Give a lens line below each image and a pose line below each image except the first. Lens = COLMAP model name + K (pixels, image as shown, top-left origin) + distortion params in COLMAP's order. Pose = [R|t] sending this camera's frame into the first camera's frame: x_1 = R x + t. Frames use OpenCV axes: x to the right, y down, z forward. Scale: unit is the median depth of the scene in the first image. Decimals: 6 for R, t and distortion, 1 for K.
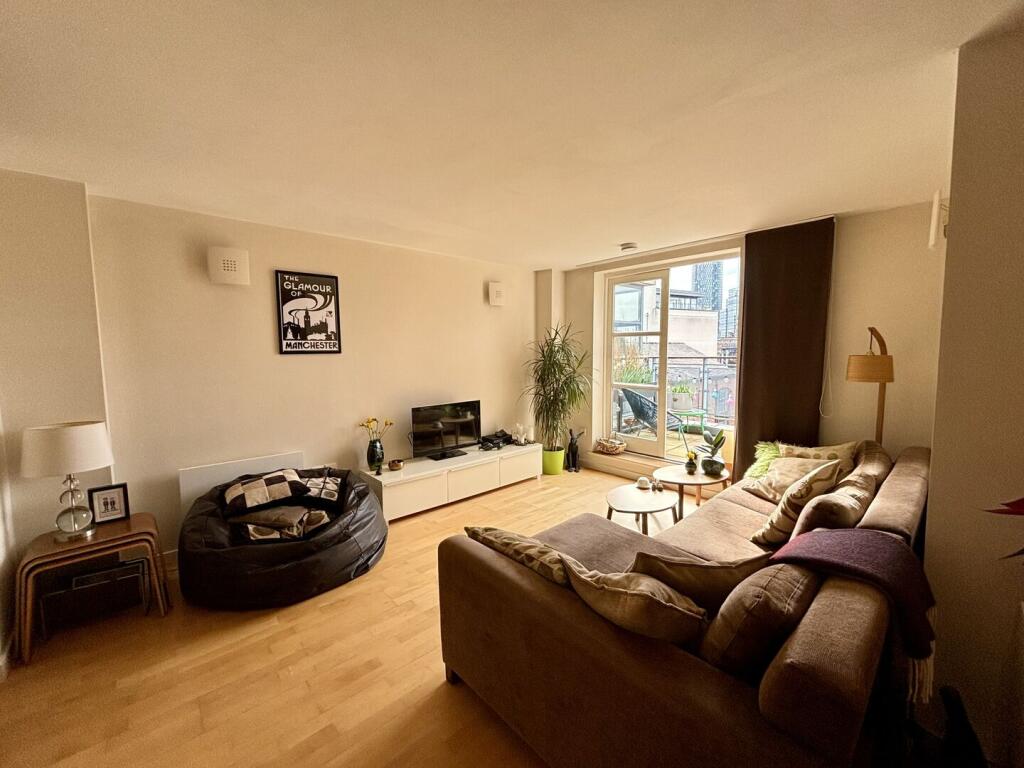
lens RADIAL K [[409.7, 0, 509.2], [0, 409.7, 381.9], [0, 0, 1]] dist [0.005877, -0.001004]
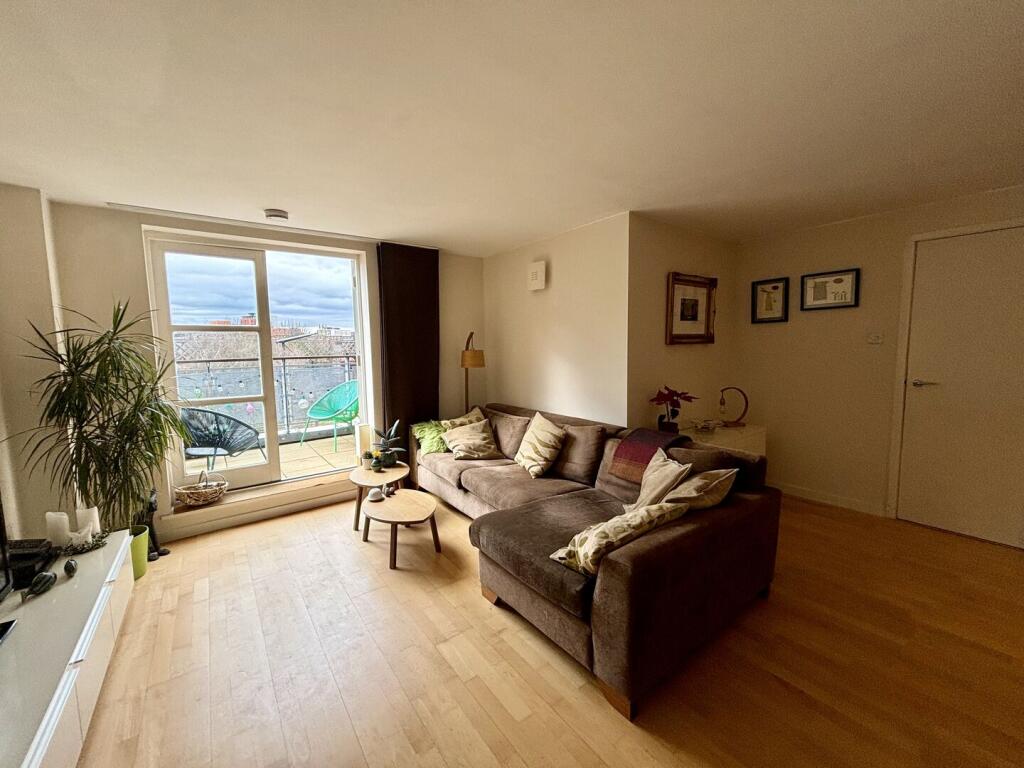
lens RADIAL K [[409.7, 0, 510.9], [0, 409.7, 381.9], [0, 0, 1]] dist [0.005877, -0.001004]
pose [[0.085016, -0.084000, 0.992832, -0.408076], [0.093873, 0.992683, 0.075949, -0.032117], [-0.991948, 0.086743, 0.092279, 0.465132]]
